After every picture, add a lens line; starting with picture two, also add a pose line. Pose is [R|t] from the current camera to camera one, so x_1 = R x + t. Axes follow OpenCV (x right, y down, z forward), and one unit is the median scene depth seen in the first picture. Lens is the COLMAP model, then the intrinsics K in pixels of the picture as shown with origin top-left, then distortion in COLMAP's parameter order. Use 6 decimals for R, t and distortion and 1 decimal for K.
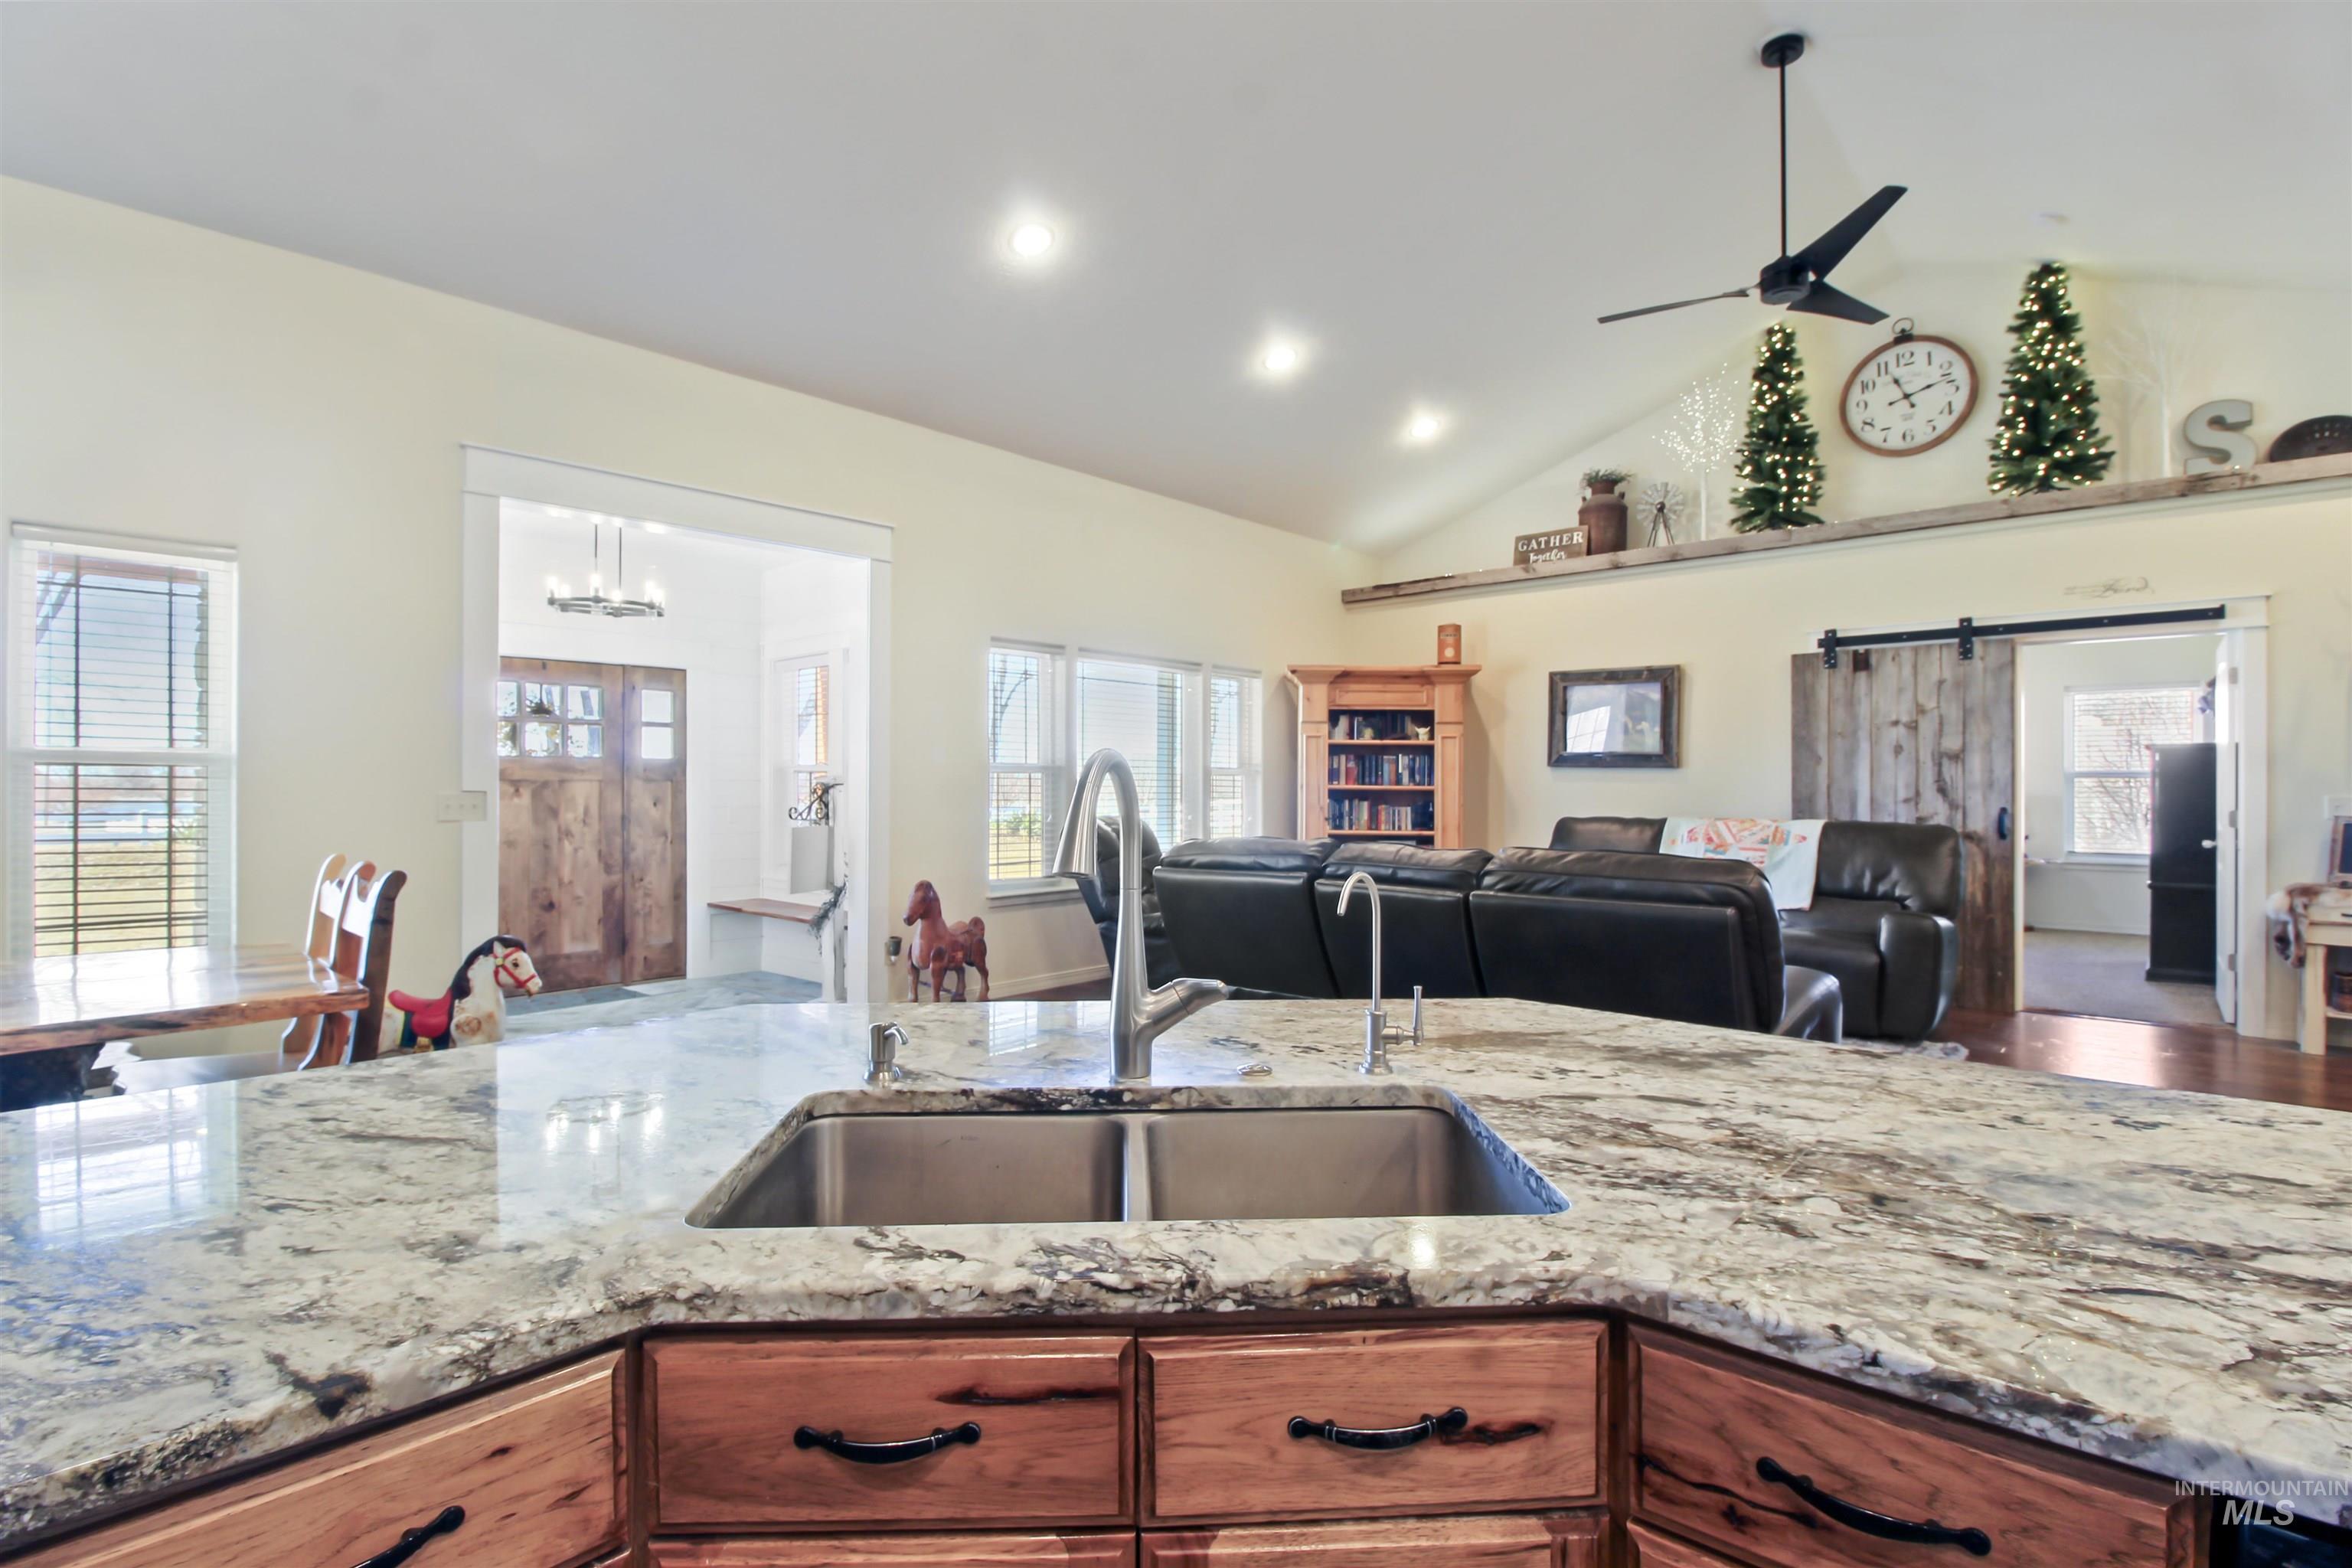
lens RADIAL K [[1098.9, 0, 1176.0], [0, 1098.9, 784.0], [0, 0, 1]] dist [-0.000088, -0.014666]
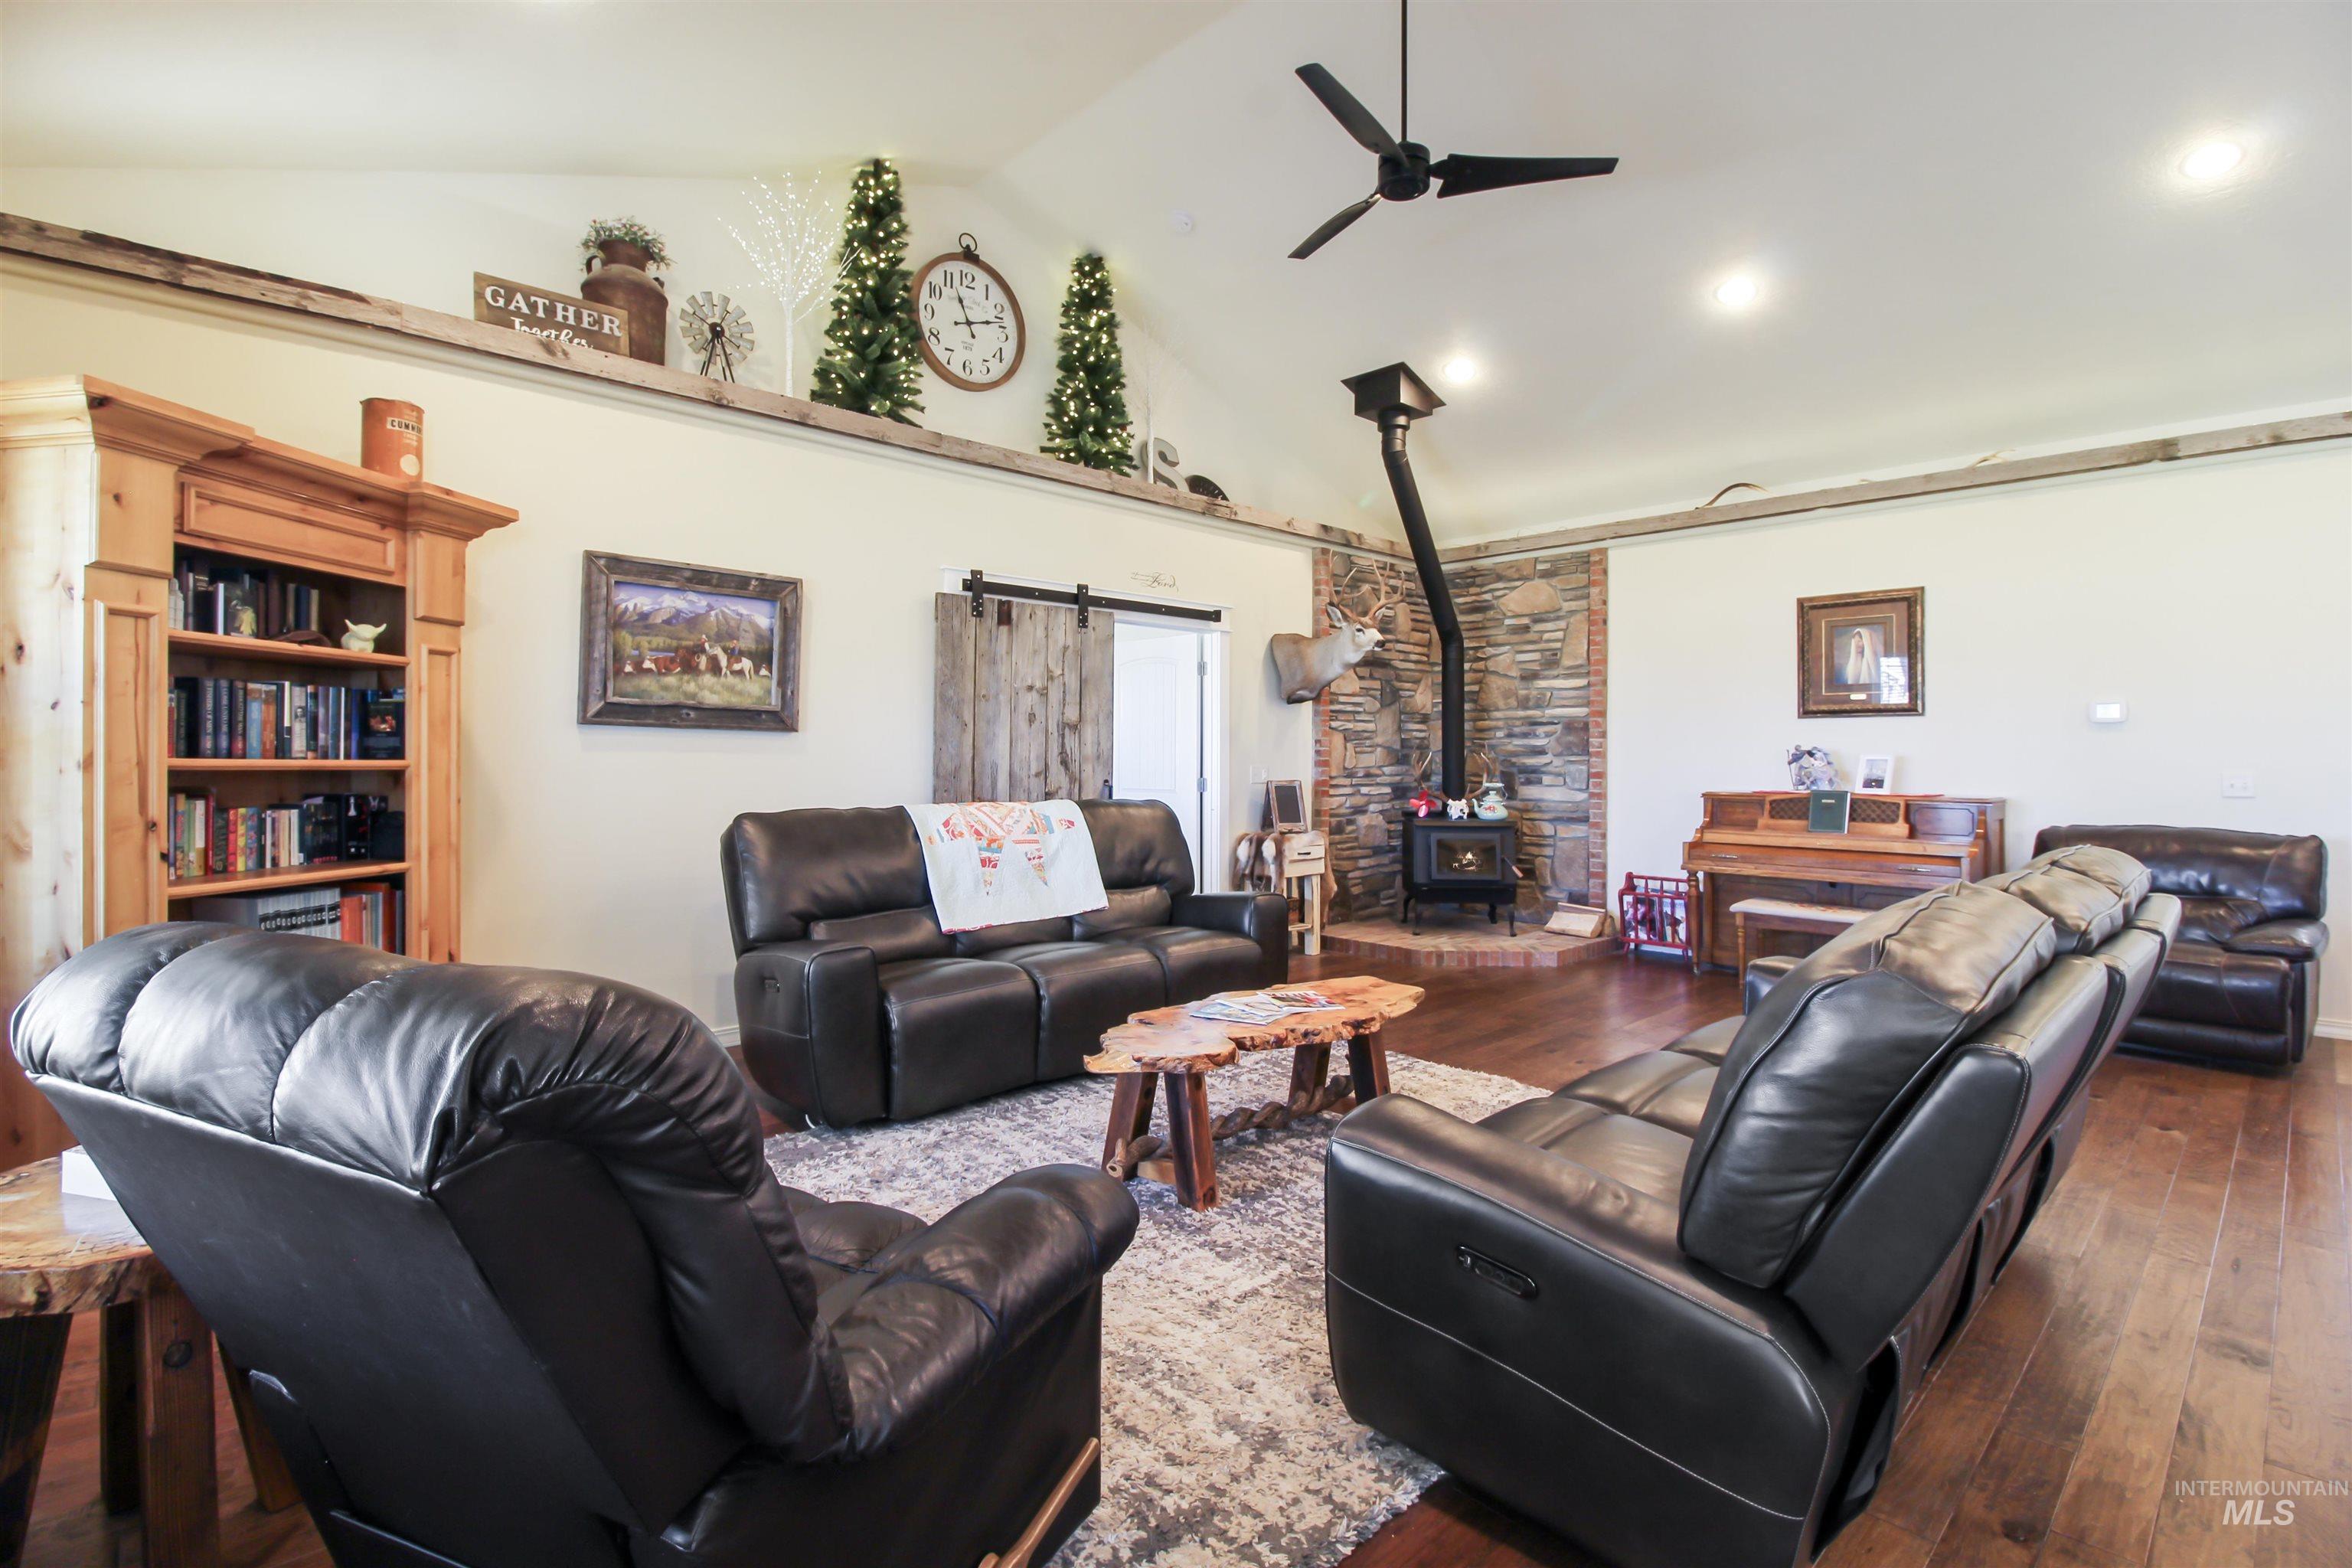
lens RADIAL K [[1093.7, 0, 1177.7], [0, 1093.7, 751.5], [0, 0, 1]] dist [0.000118, -0.000114]
pose [[0.062946, 0.000789, 0.998017, -0.219805], [-0.007560, 0.999971, -0.000313, -0.004283], [-0.997988, -0.007525, 0.062950, 0.786669]]
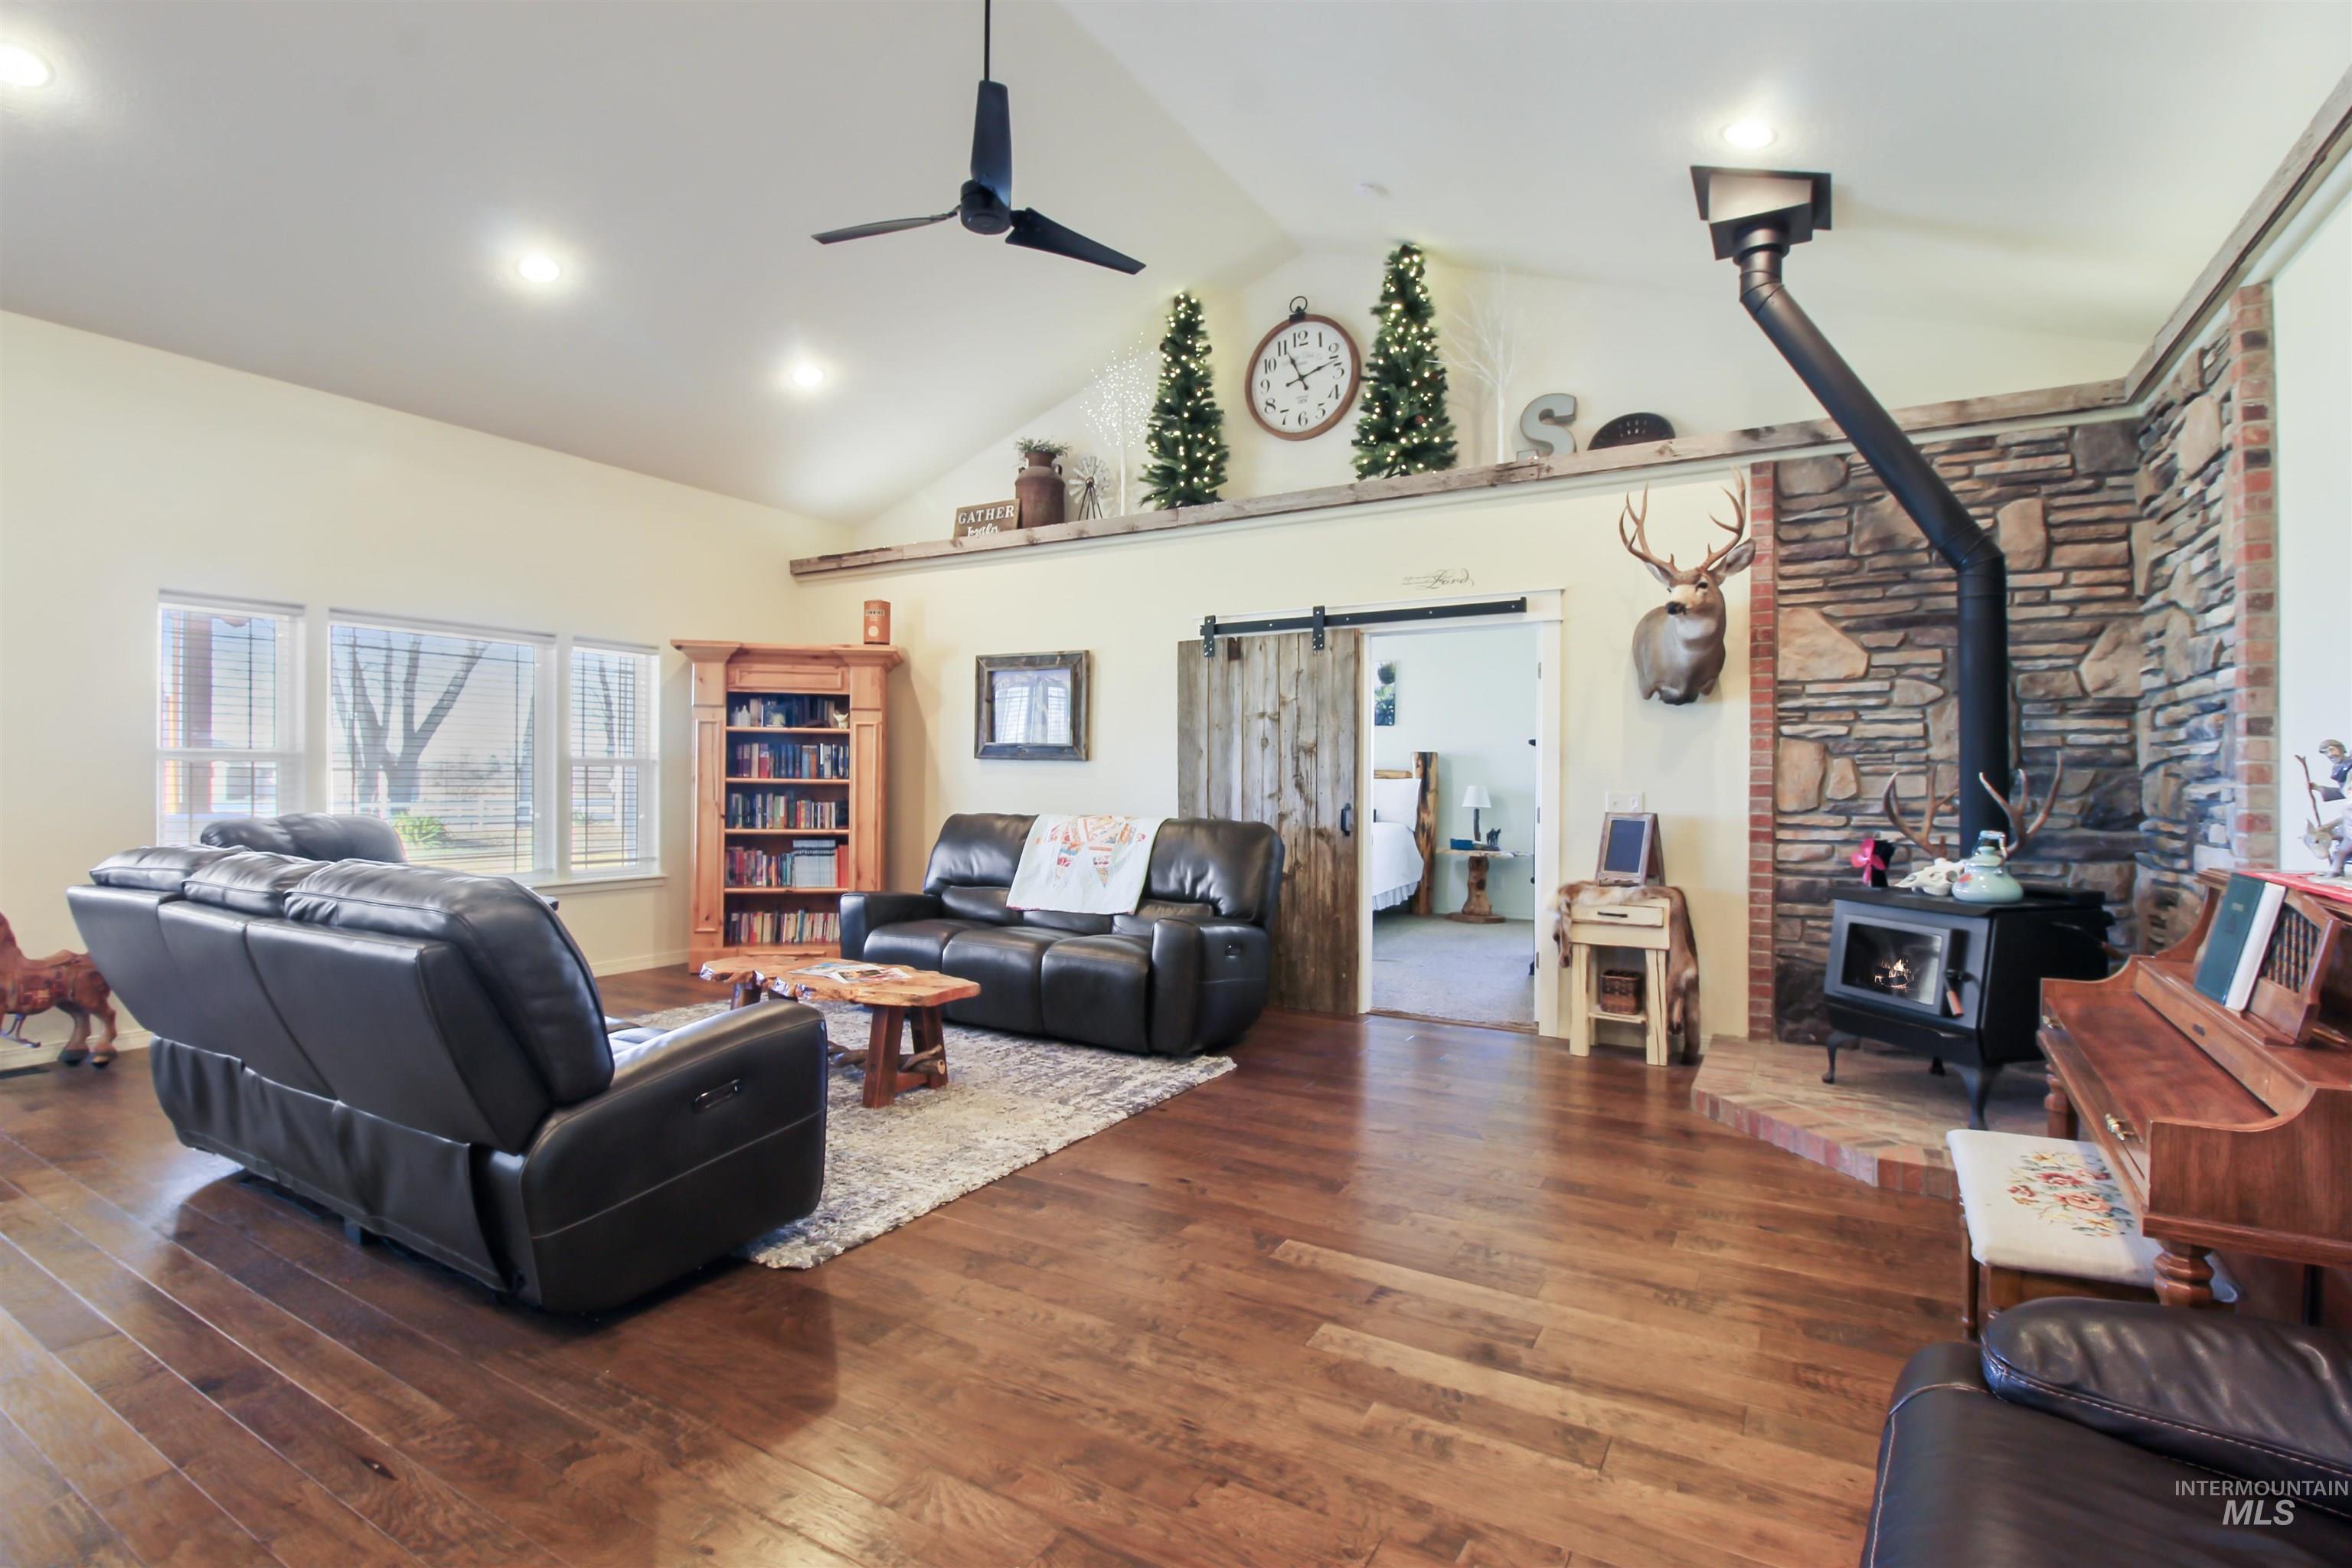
lens RADIAL K [[1104.0, 0, 1181.6], [0, 1104.0, 773.8], [0, 0, 1]] dist [-0.000686, -0.000491]
pose [[0.977499, 0.003706, 0.210908, 0.367978], [-0.003347, 0.999992, -0.002060, -0.001939], [-0.210914, 0.001308, 0.977504, 0.070002]]
